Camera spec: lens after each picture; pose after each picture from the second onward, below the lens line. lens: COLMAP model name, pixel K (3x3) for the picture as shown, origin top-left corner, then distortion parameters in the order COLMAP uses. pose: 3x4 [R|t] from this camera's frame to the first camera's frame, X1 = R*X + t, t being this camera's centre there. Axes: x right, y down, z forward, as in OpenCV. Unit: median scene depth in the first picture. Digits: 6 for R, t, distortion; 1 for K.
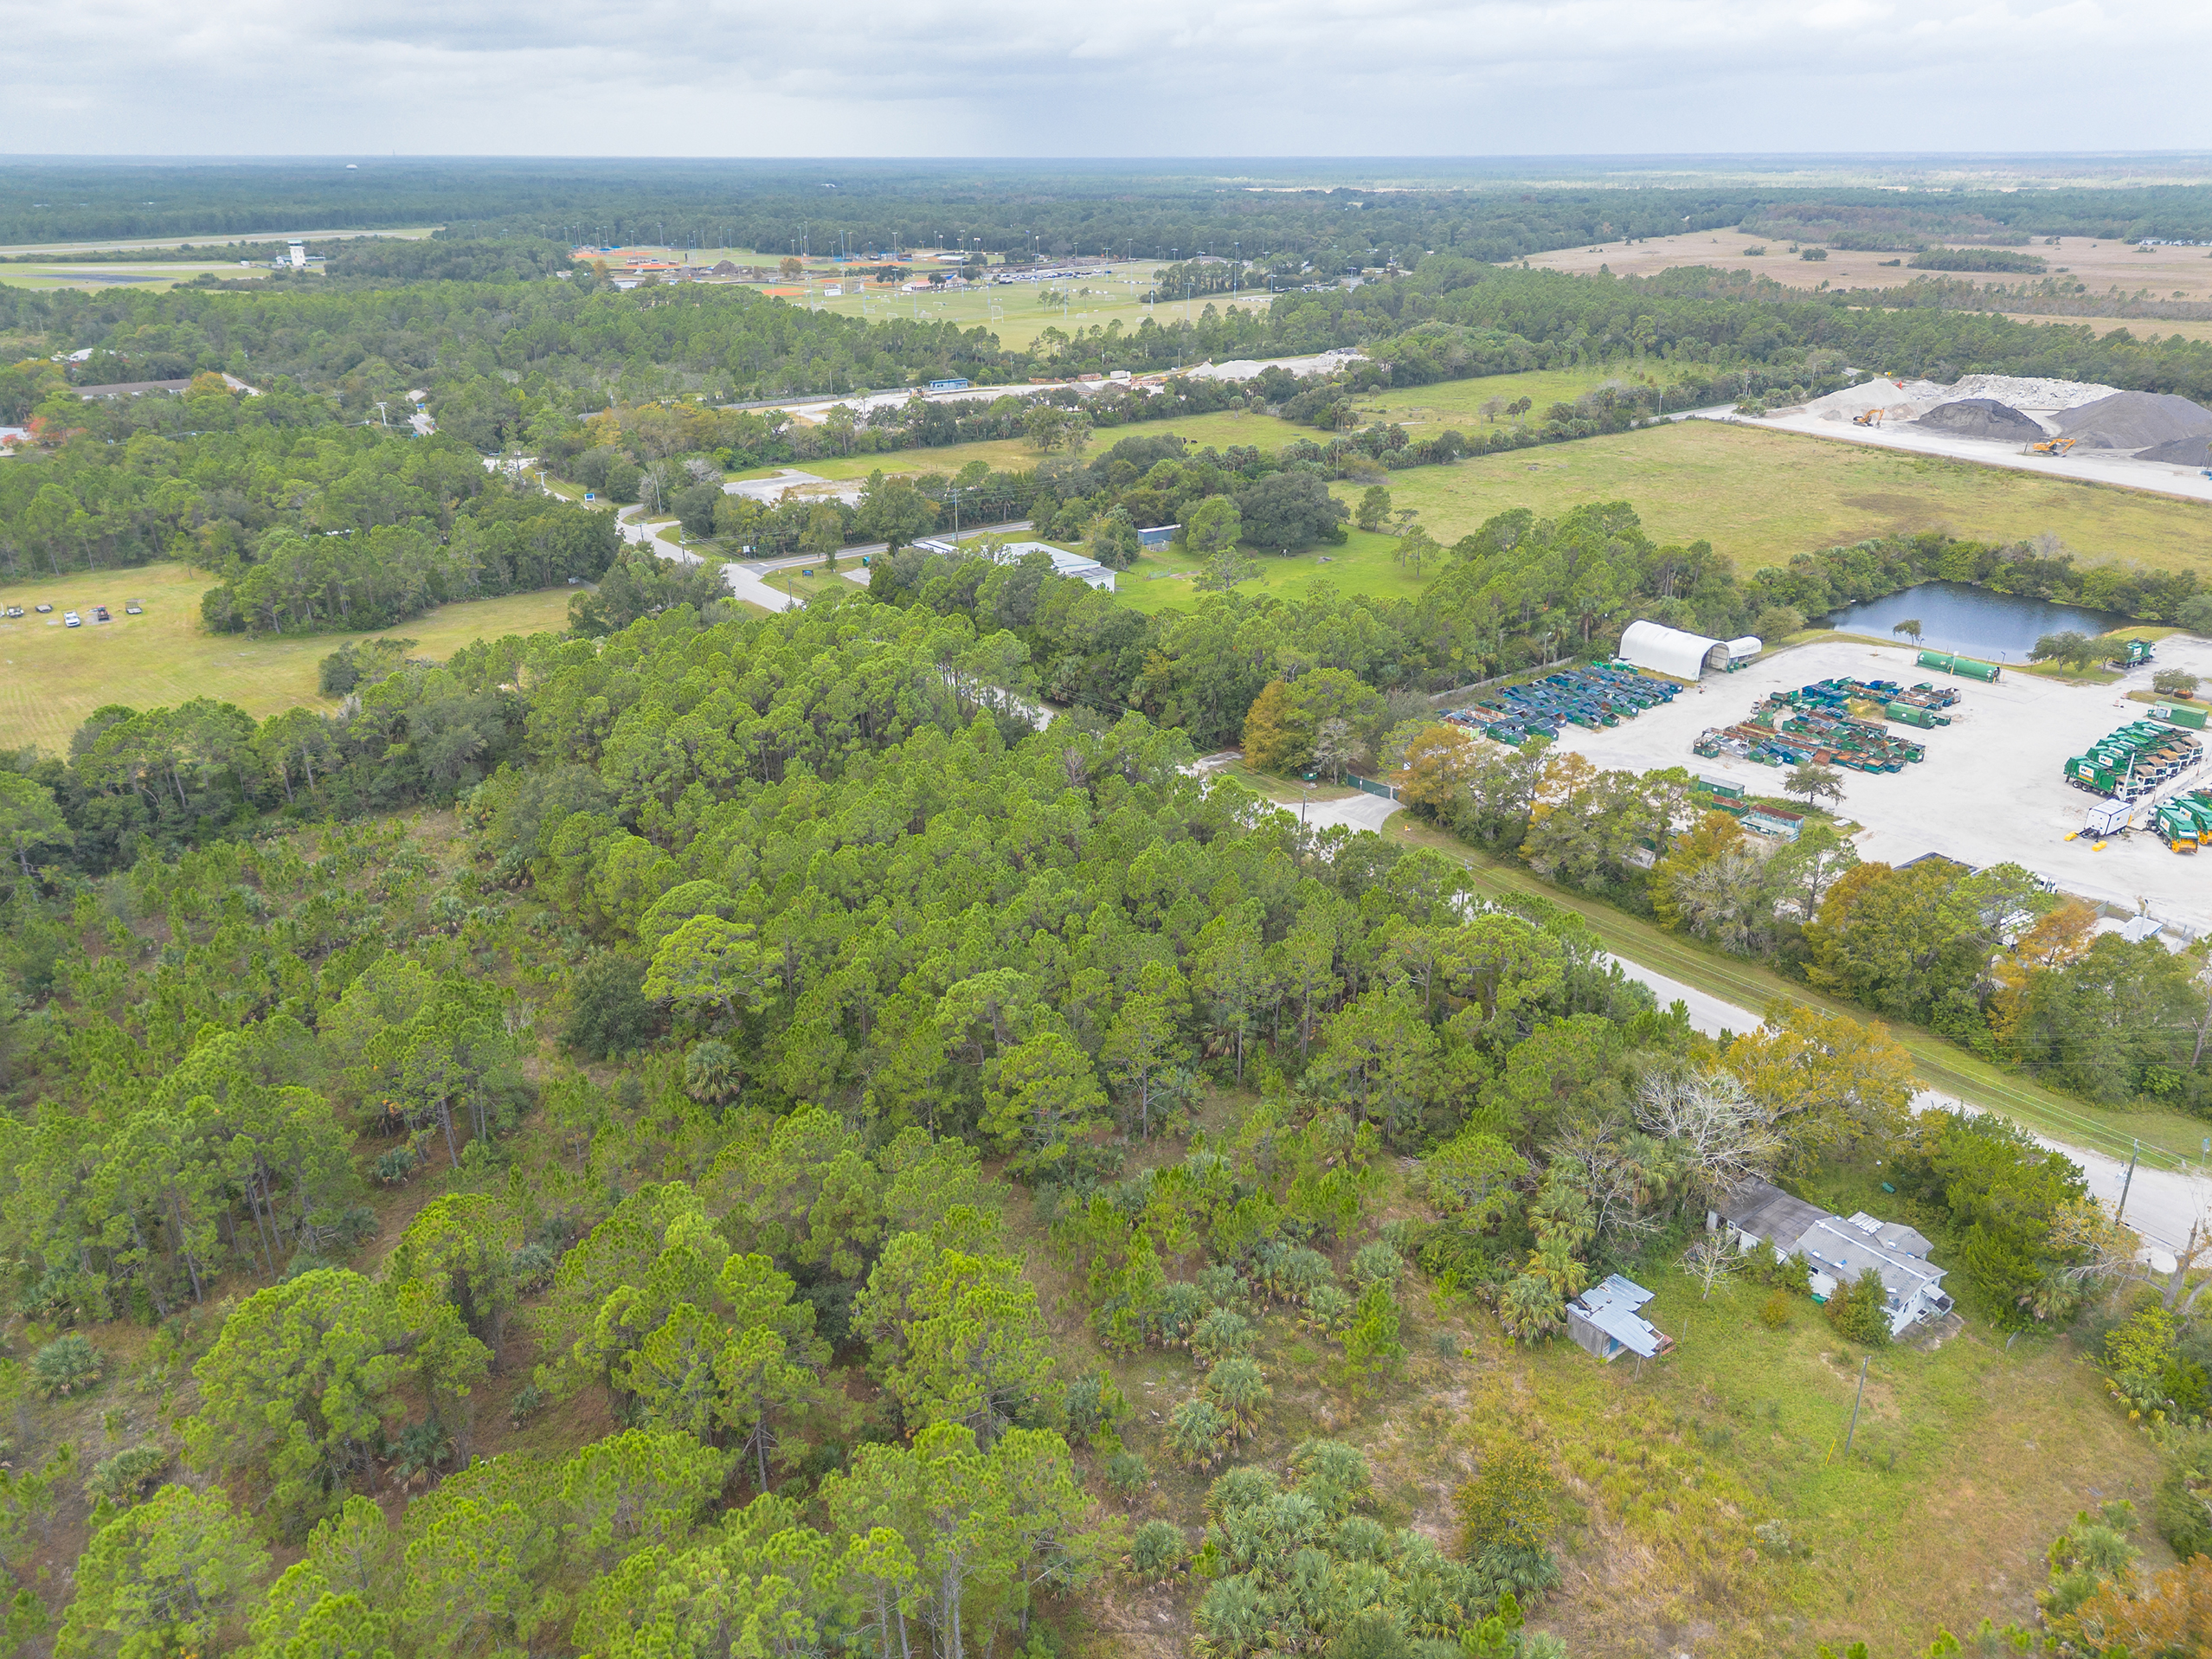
lens RADIAL K [[1555.6, 0, 1117.9], [0, 1555.6, 830.8], [0, 0, 1]] dist [0.035868, -0.037887]
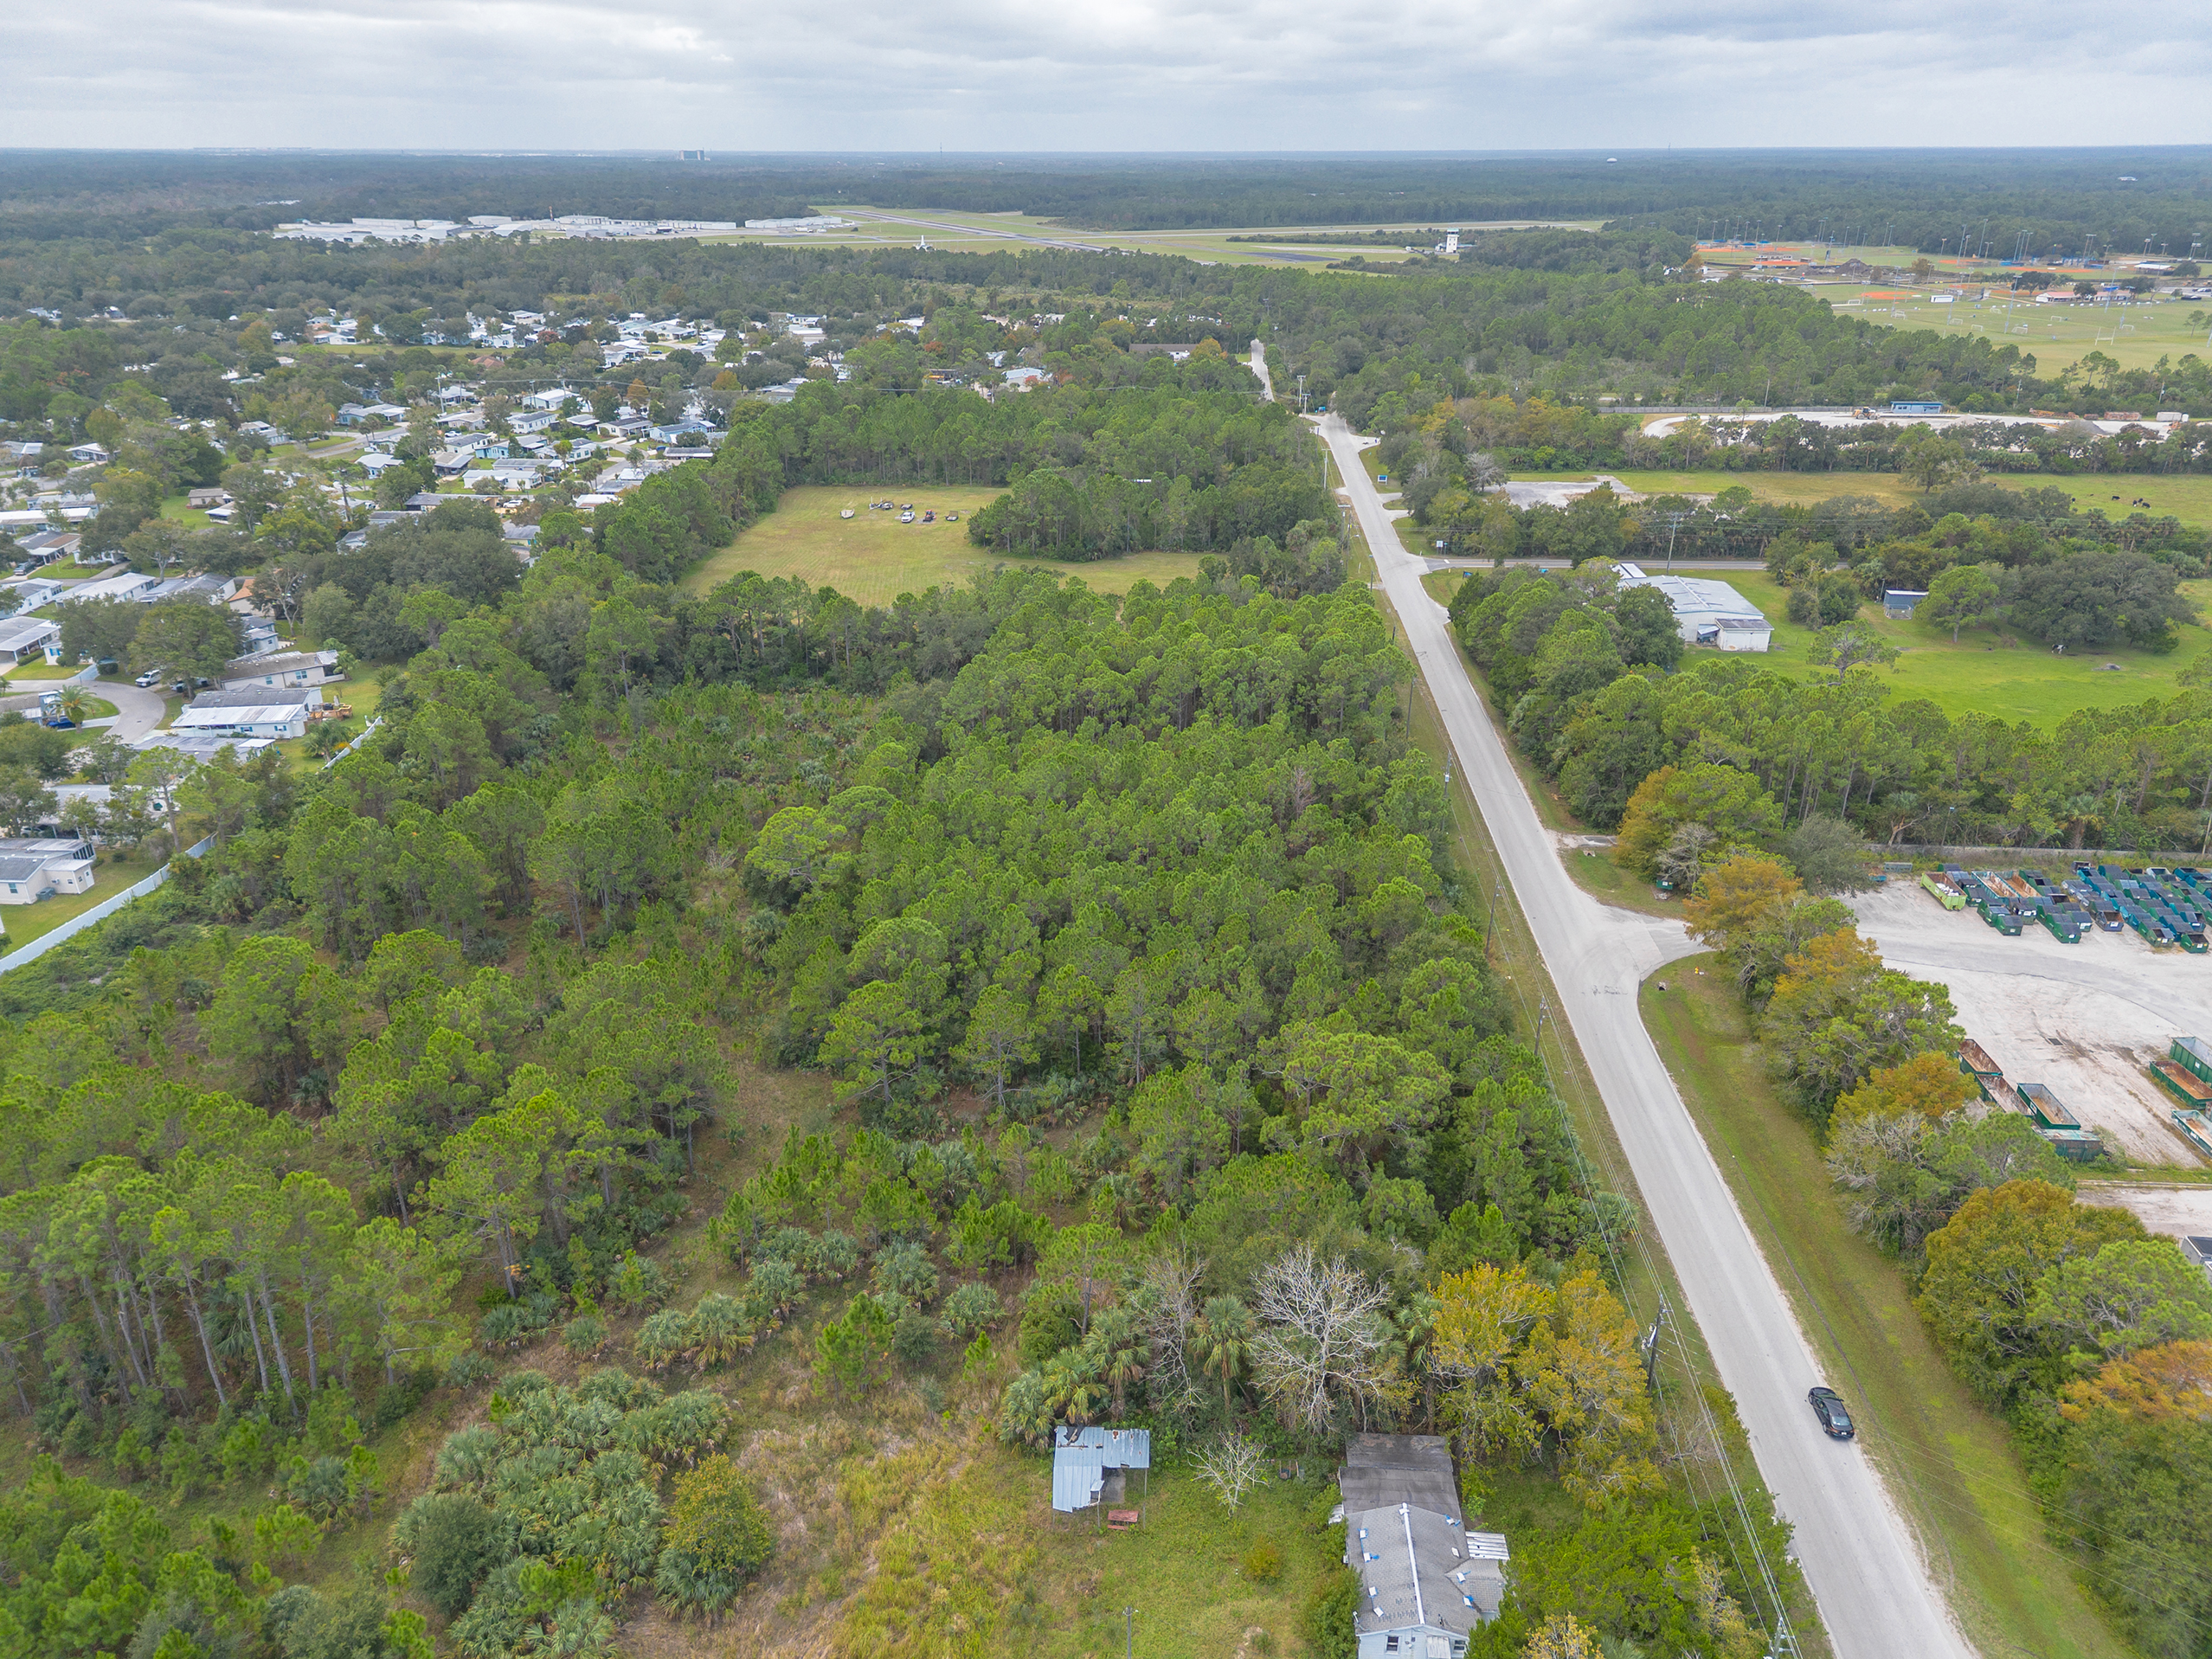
lens RADIAL K [[1549.8, 0, 1097.2], [0, 1549.8, 836.8], [0, 0, 1]] dist [0.062656, -0.066918]
pose [[0.749808, 0.264040, -0.606689, 0.253940], [-0.259942, 0.960753, 0.096871, -0.039533], [0.608456, 0.085069, 0.789015, 0.091741]]
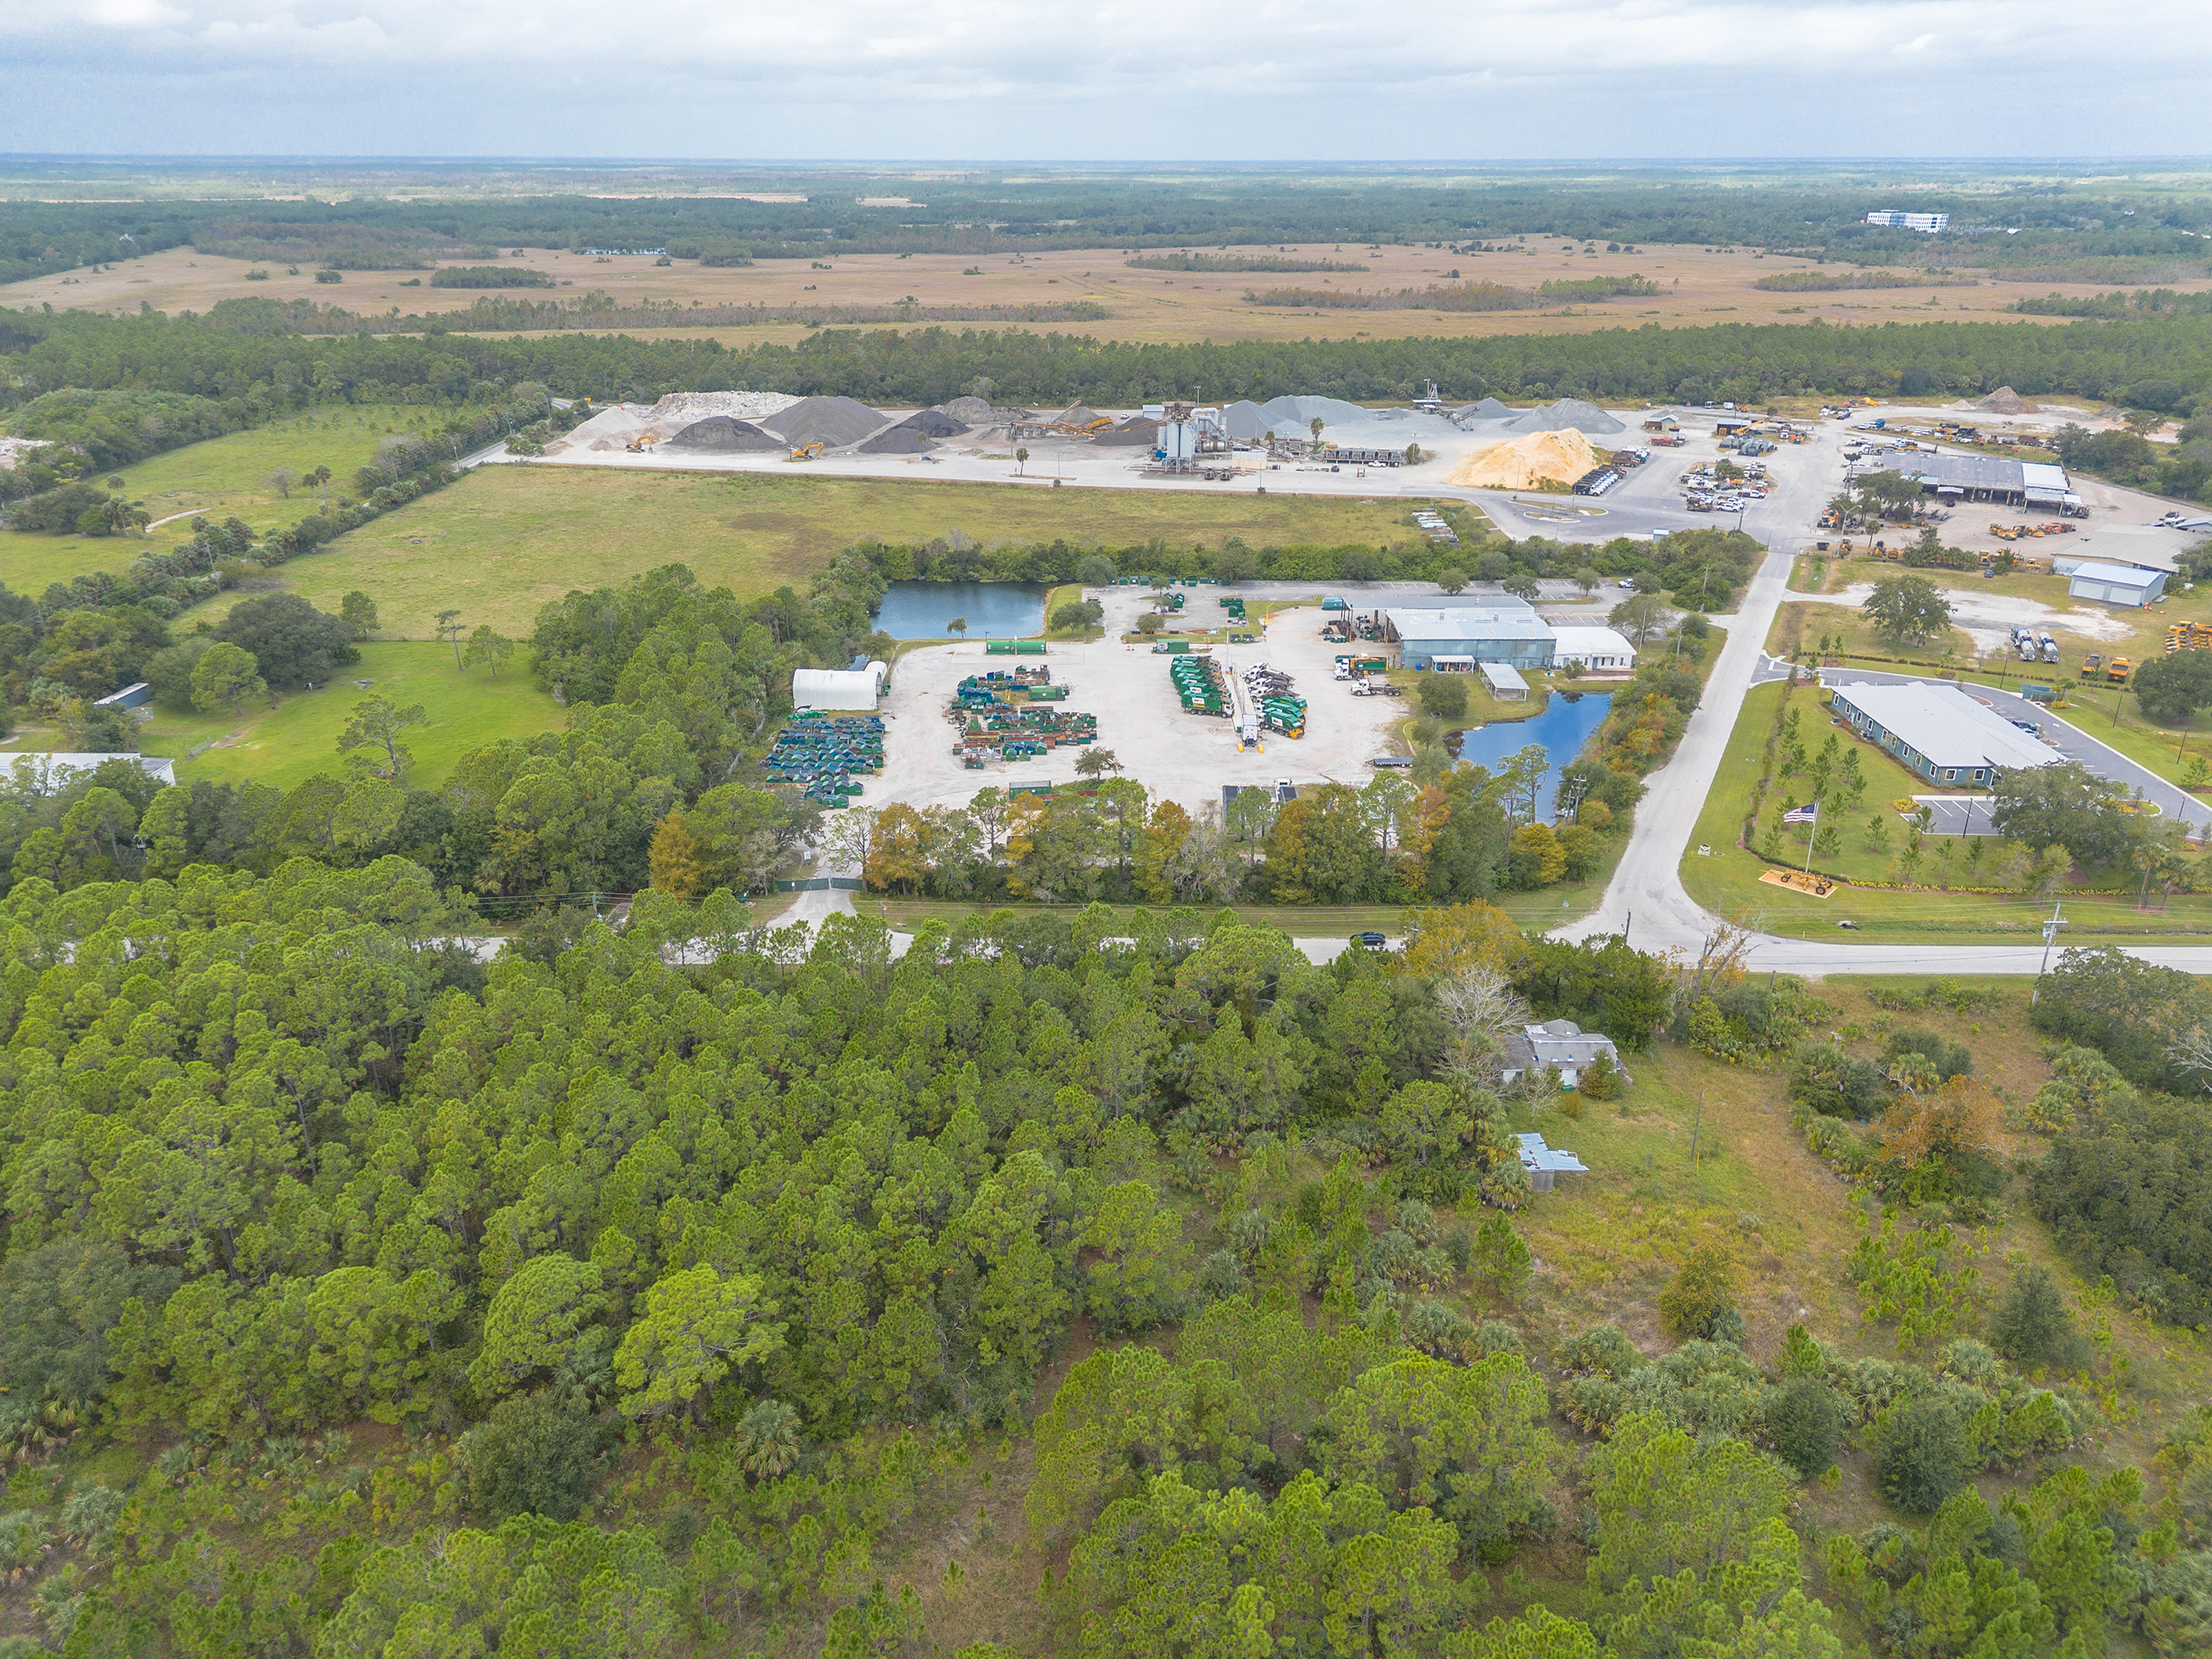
lens RADIAL K [[1549.8, 0, 1097.2], [0, 1549.8, 836.8], [0, 0, 1]] dist [0.062656, -0.066918]
pose [[0.623478, -0.305101, 0.719853, -0.272891], [0.304990, 0.942683, 0.135387, -0.085142], [-0.719900, 0.135137, 0.680795, 0.106826]]
